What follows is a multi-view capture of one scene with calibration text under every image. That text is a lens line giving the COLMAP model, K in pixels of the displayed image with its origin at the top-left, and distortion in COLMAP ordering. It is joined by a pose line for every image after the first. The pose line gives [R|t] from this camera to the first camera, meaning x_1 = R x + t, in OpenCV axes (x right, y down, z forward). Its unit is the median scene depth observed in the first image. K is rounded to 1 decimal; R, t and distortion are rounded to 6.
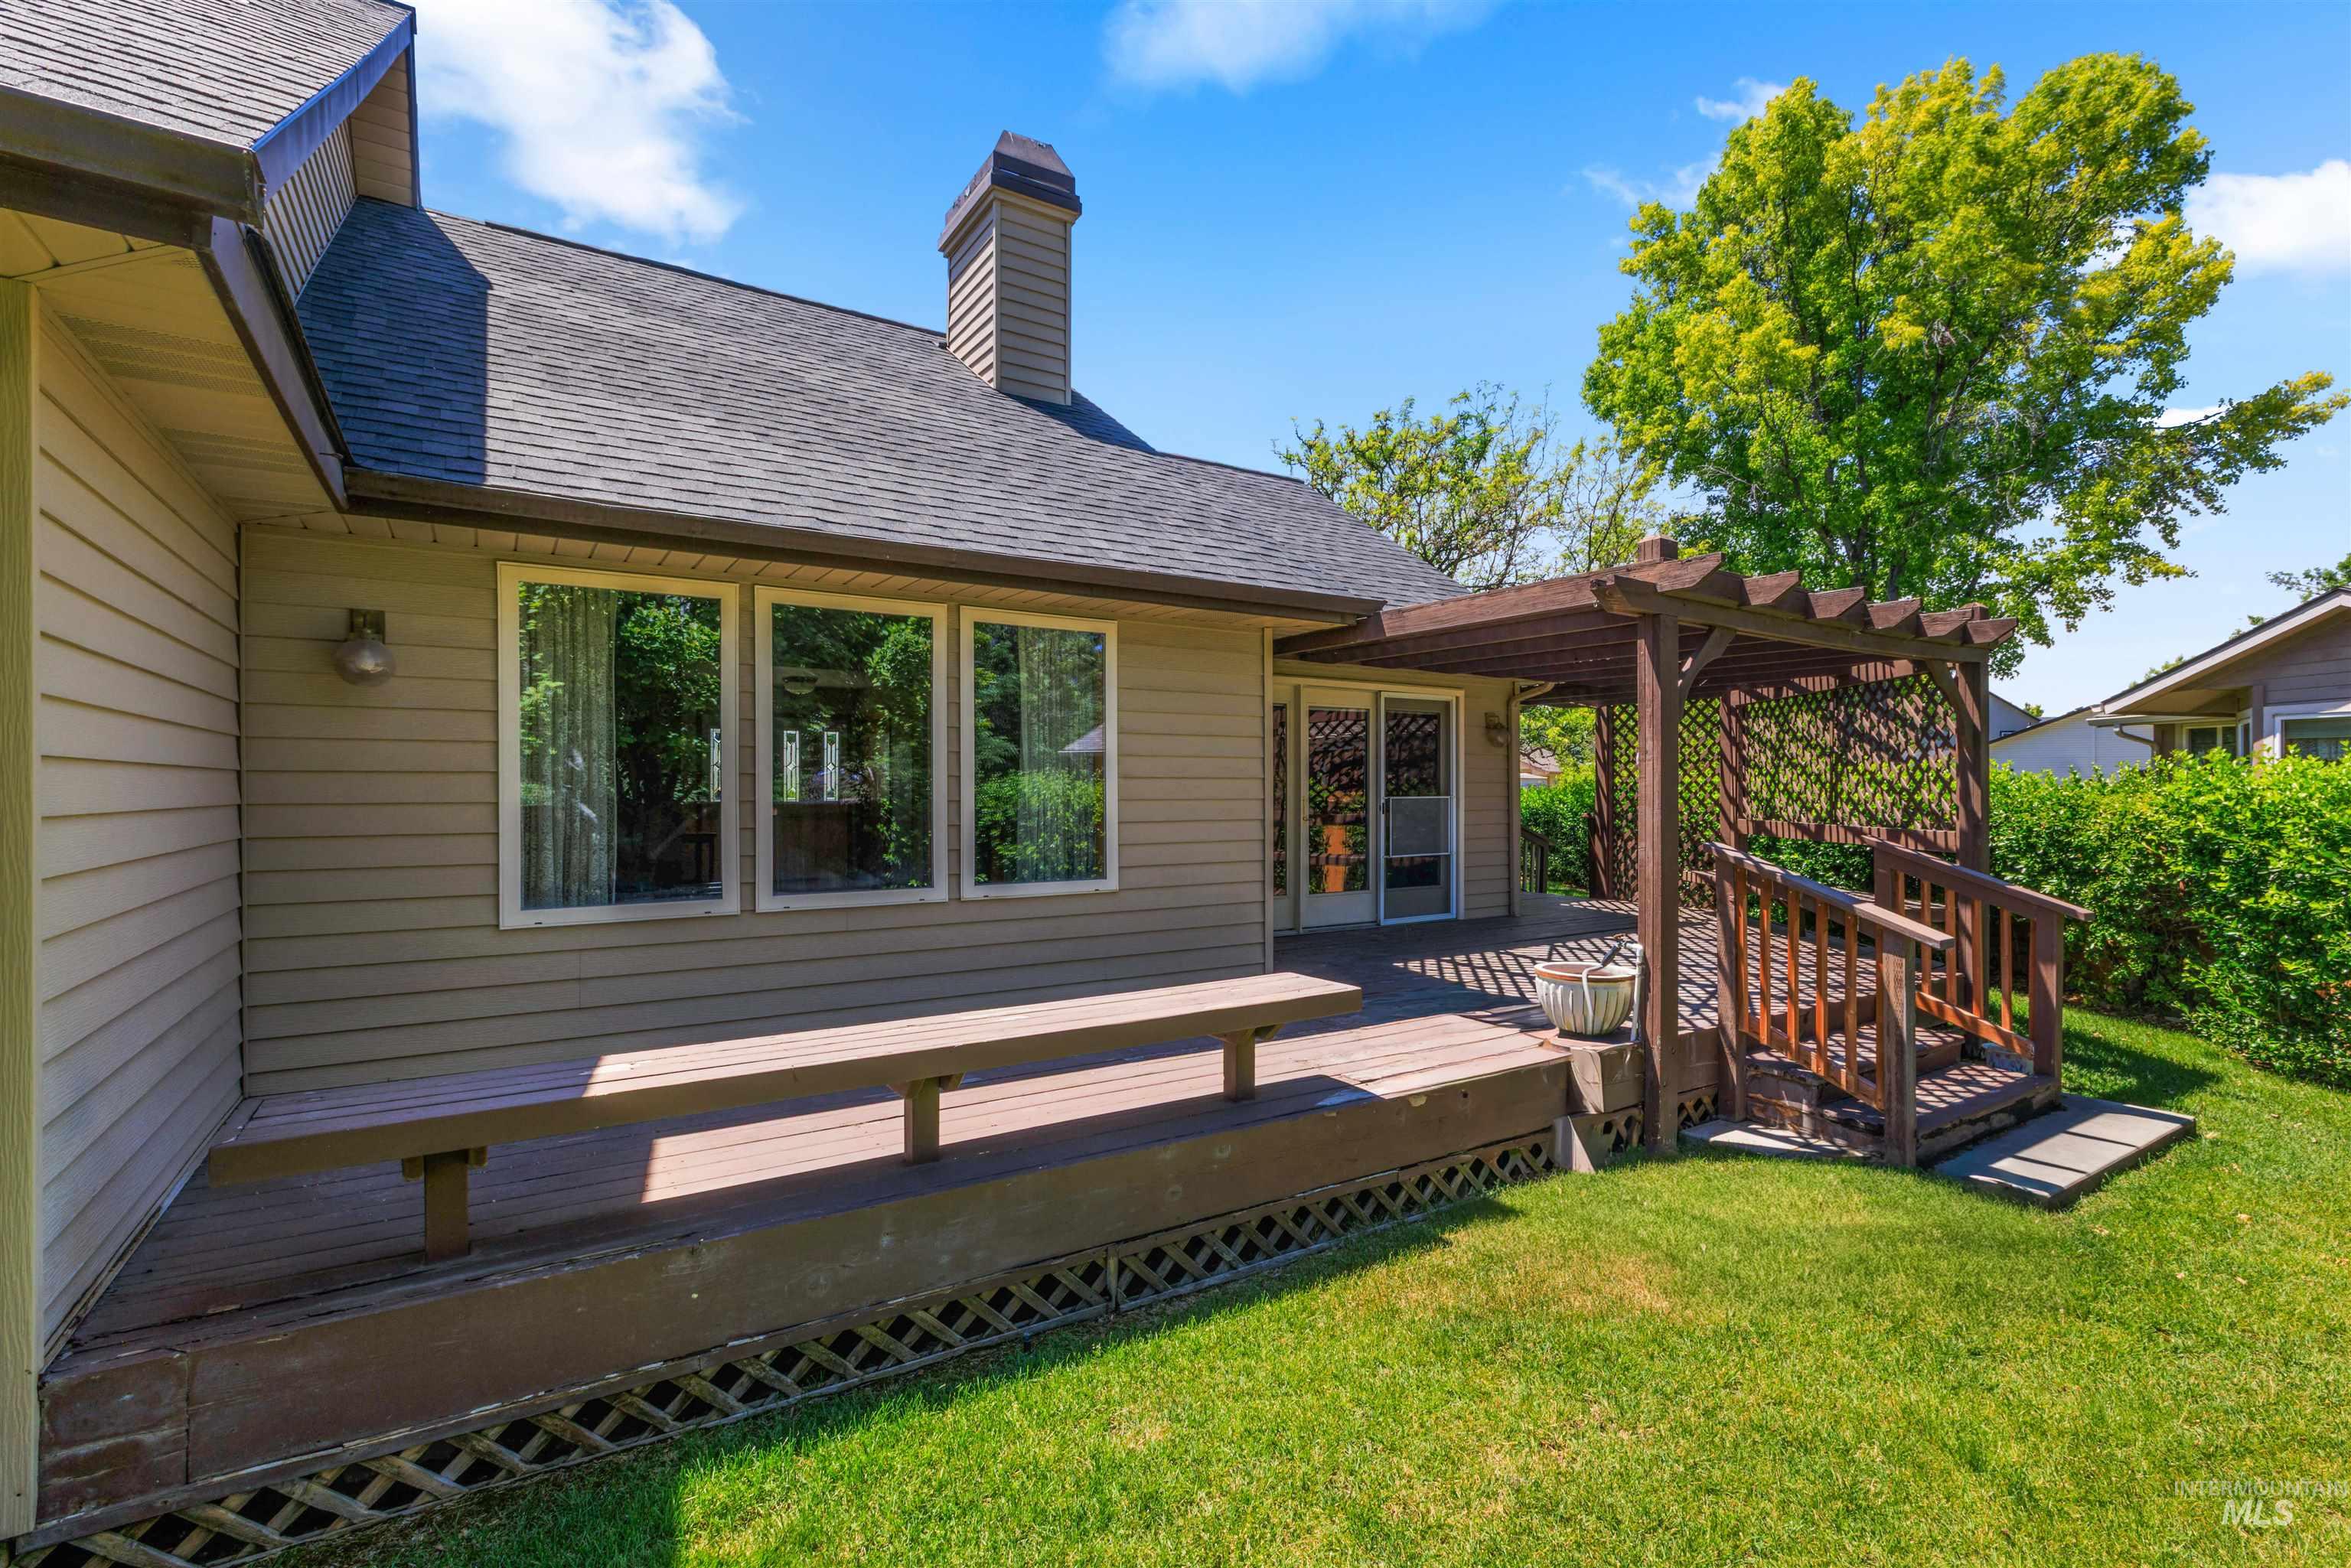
lens RADIAL K [[1071.1, 0, 1176.0], [0, 1071.1, 785.6], [0, 0, 1]] dist [0.016070, -0.000395]
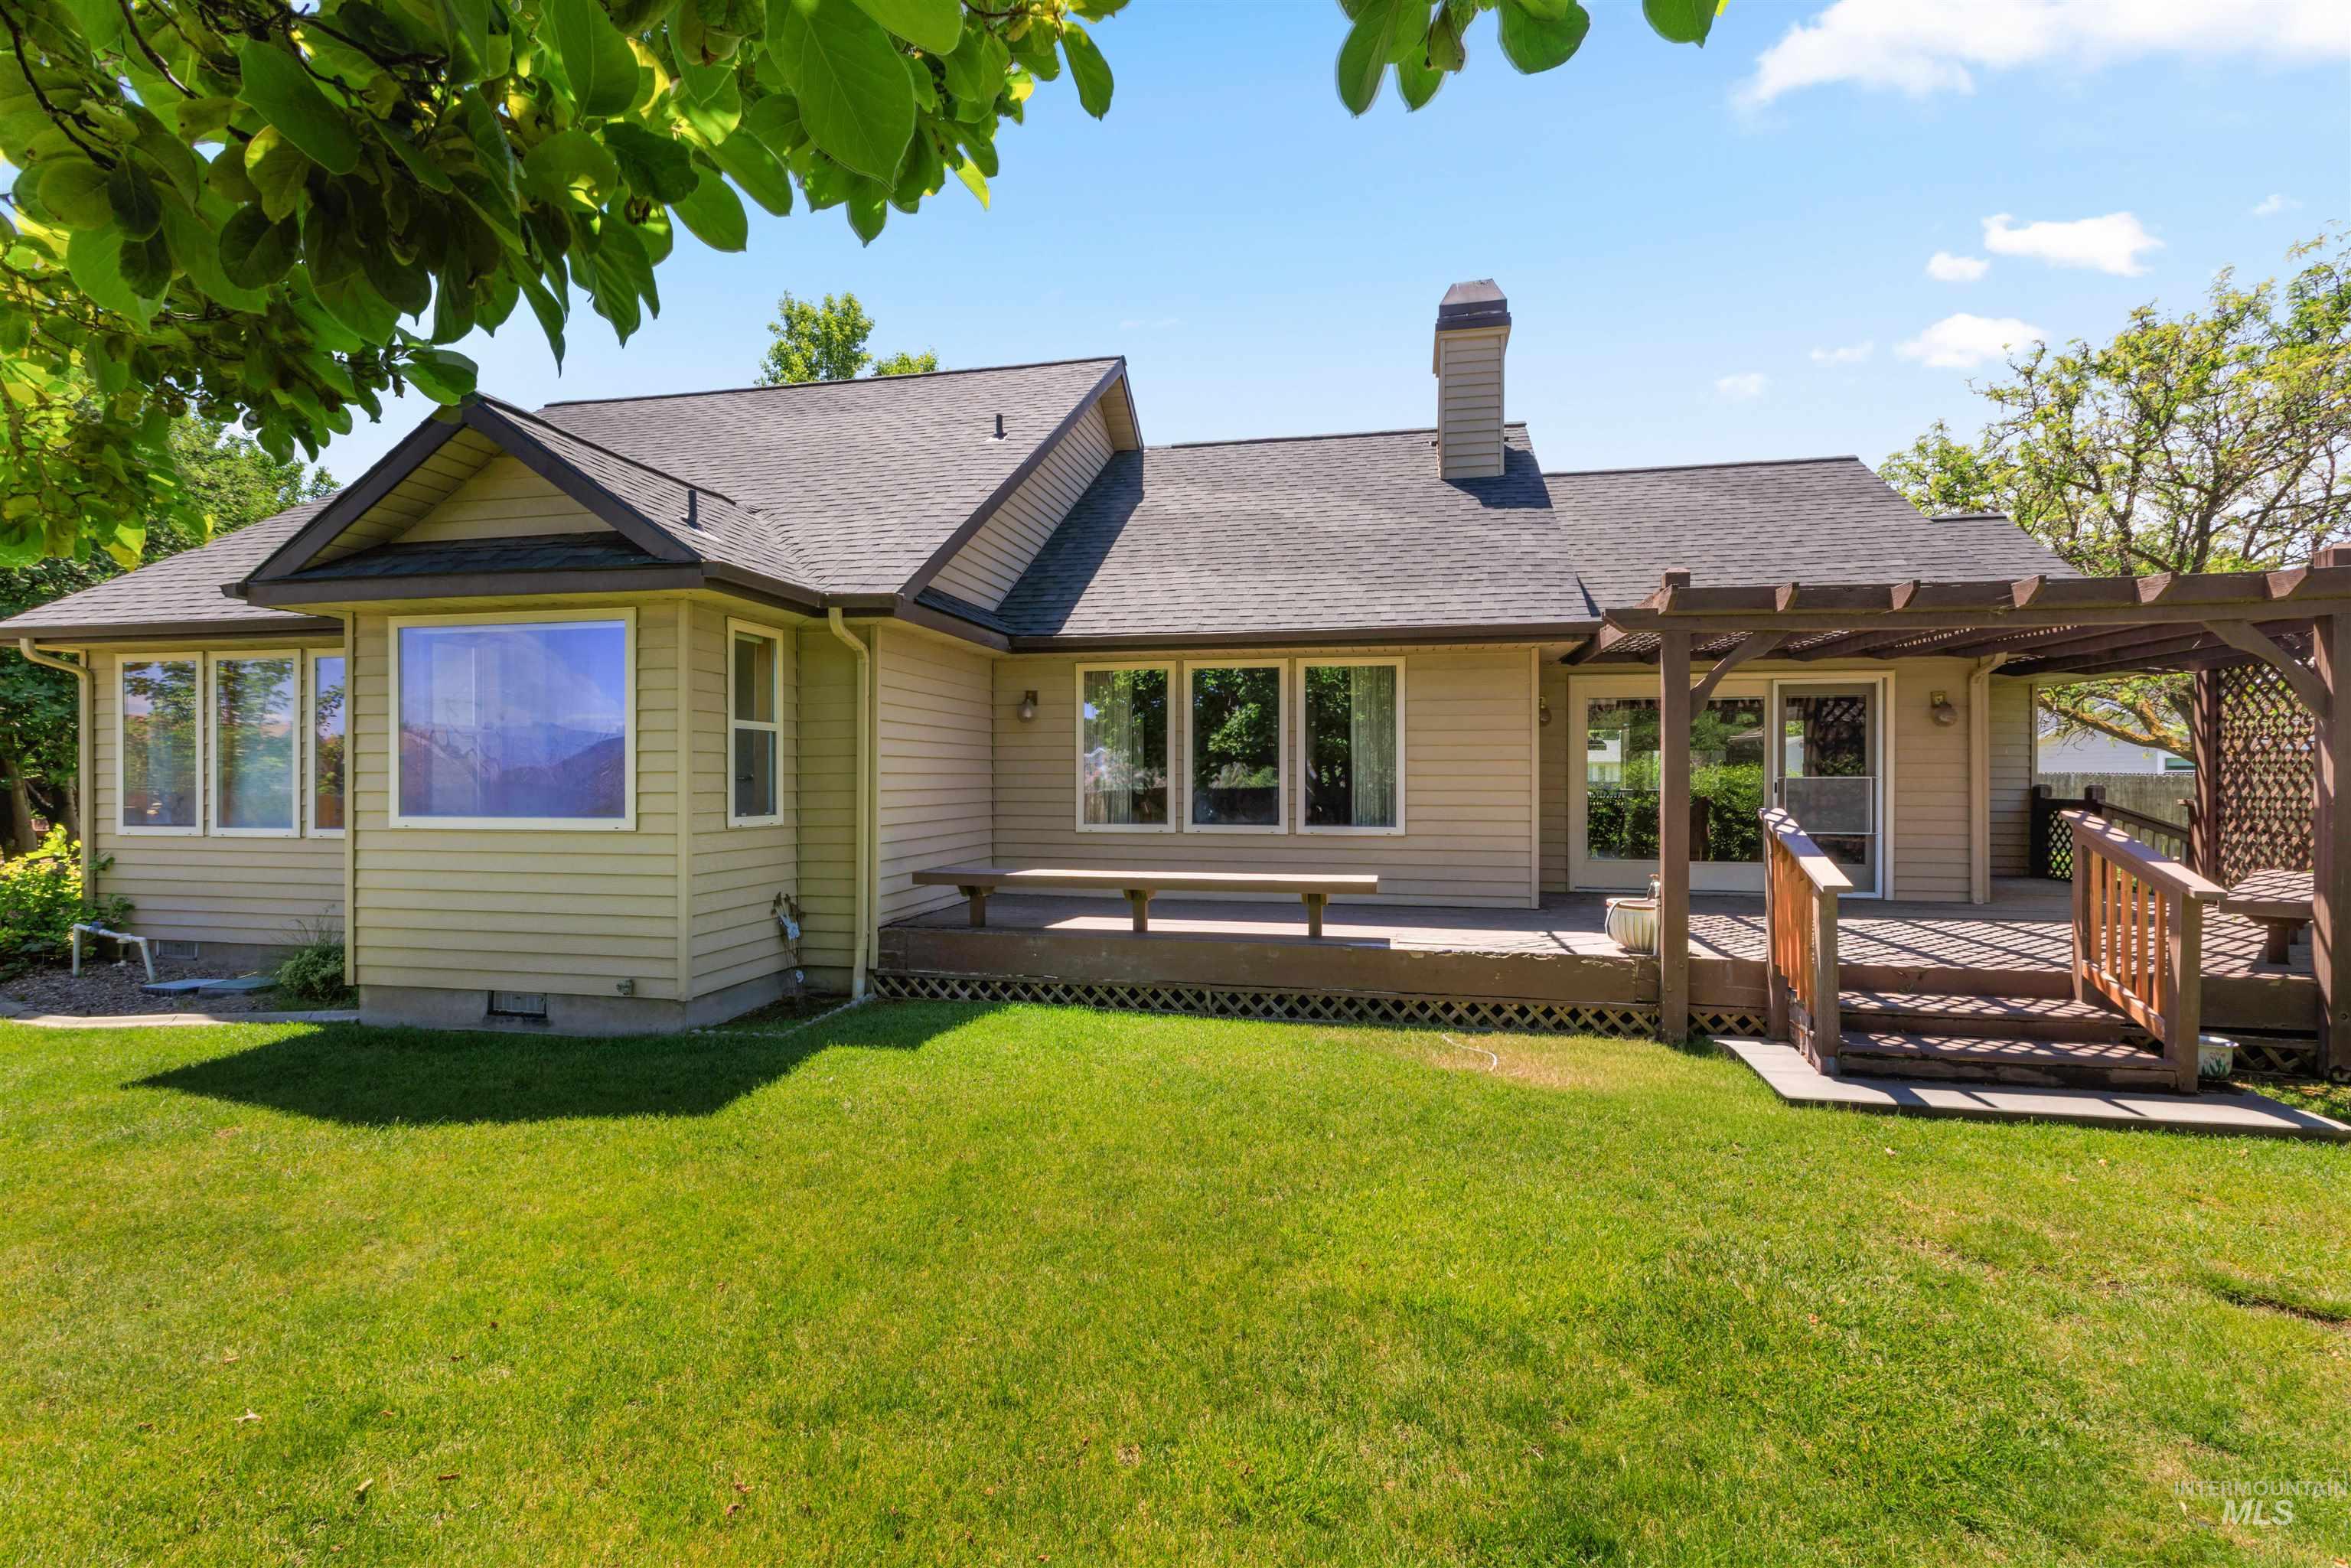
lens RADIAL K [[1071.1, 0, 1175.8], [0, 1071.1, 775.9], [0, 0, 1]] dist [0.016070, -0.000395]
pose [[0.711702, 0.004957, -0.702464, 0.781378], [-0.001548, 0.999984, 0.005489, 0.005795], [0.702480, -0.002819, 0.711698, -0.302772]]
